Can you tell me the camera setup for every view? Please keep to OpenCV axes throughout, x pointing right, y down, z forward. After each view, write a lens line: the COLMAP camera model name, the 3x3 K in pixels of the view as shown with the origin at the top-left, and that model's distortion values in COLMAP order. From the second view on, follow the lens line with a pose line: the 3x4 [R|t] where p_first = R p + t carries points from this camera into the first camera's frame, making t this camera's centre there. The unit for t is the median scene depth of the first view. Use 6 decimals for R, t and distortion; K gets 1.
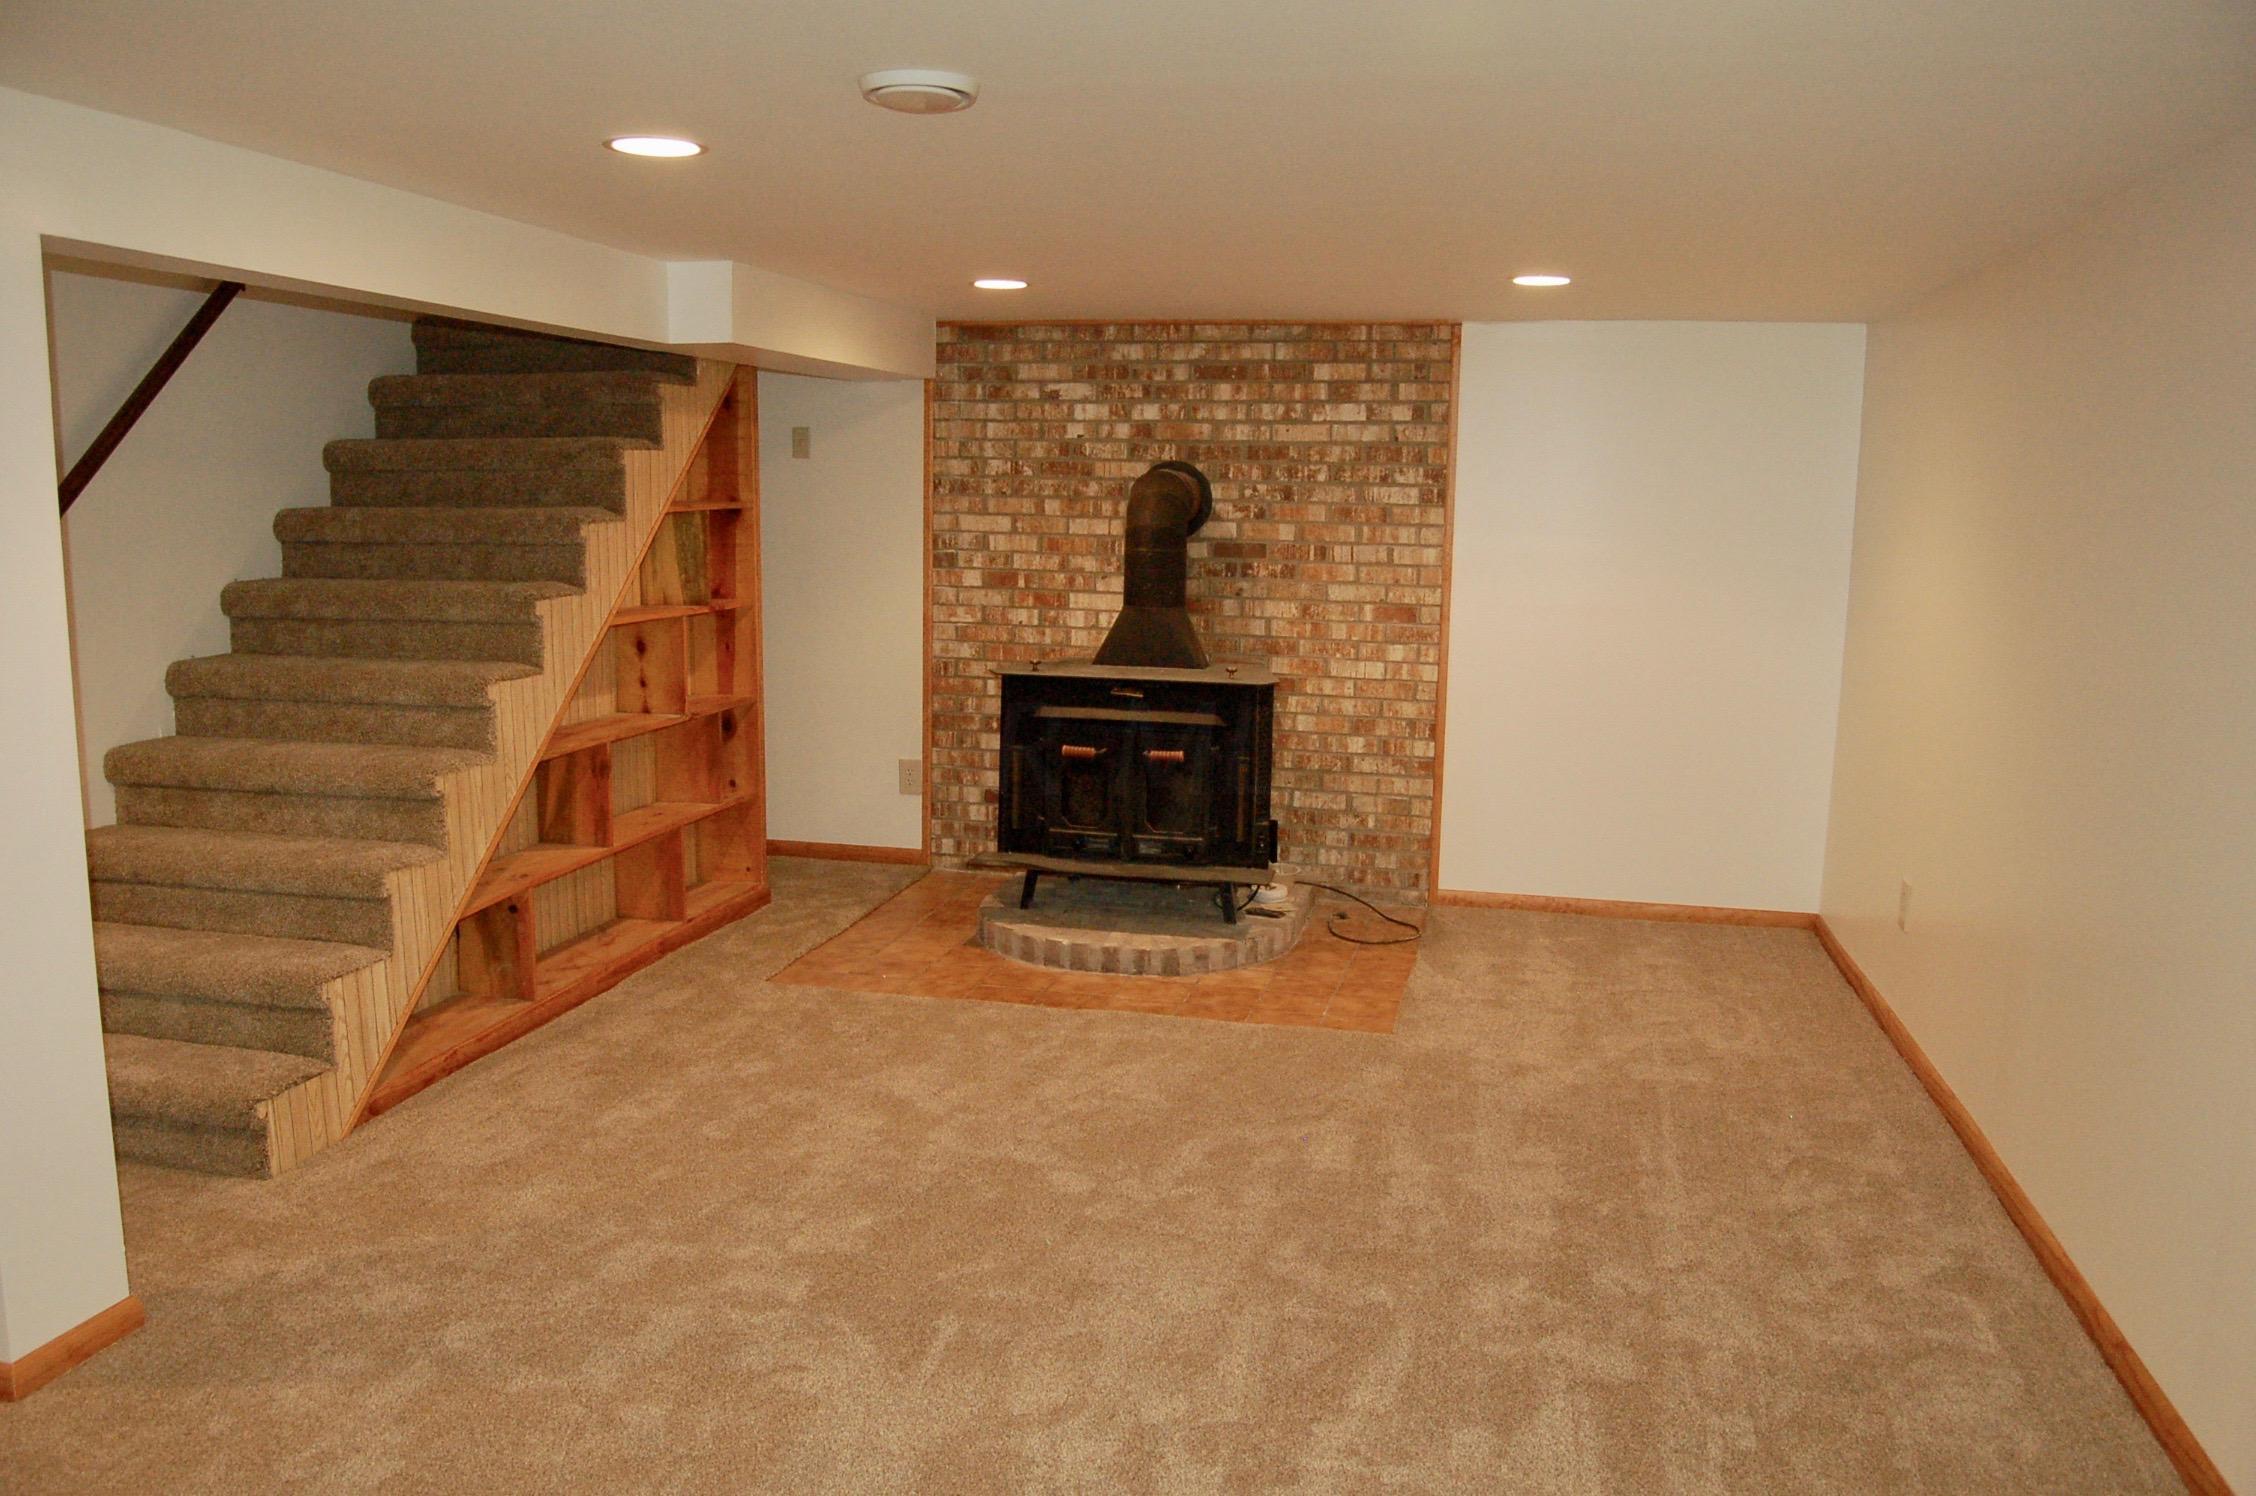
lens RADIAL K [[1745.6, 0, 1132.5], [0, 1745.6, 755.5], [0, 0, 1]] dist [-0.084207, 0.017249]
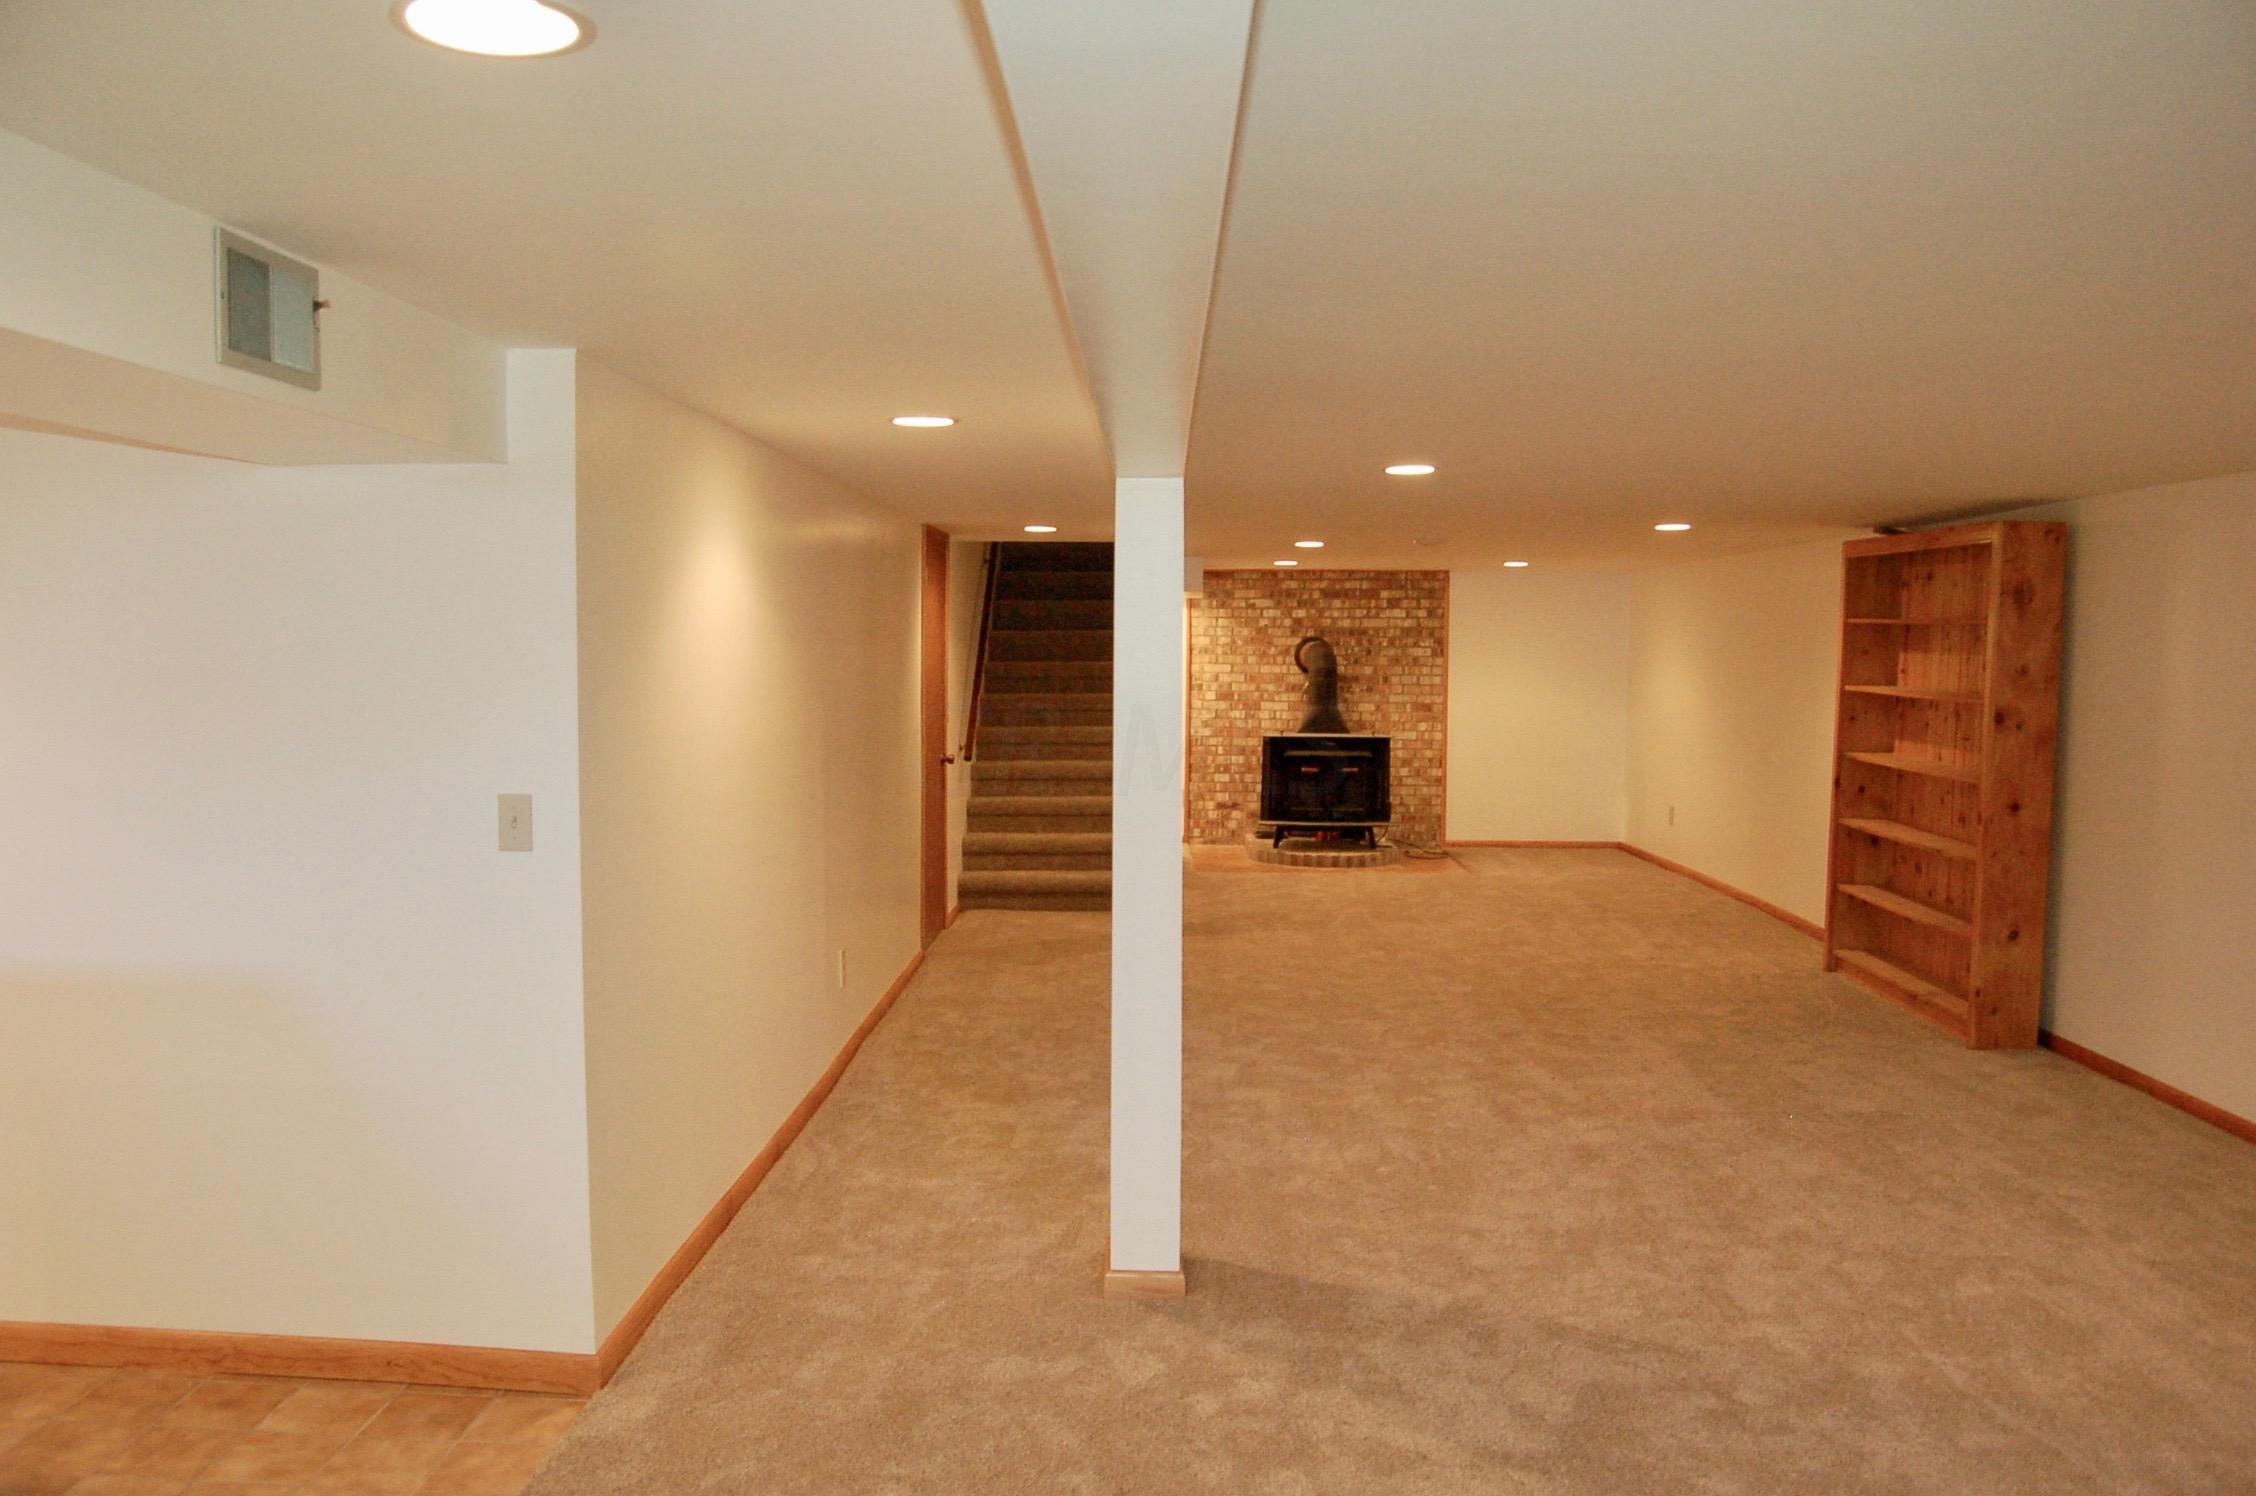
lens RADIAL K [[1745.6, 0, 1121.6], [0, 1745.6, 751.2], [0, 0, 1]] dist [-0.084207, 0.017249]
pose [[0.982579, -0.024289, 0.184250, -0.588066], [0.040320, 0.995669, -0.083766, 0.130801], [-0.181418, 0.089736, 0.979303, -0.977318]]
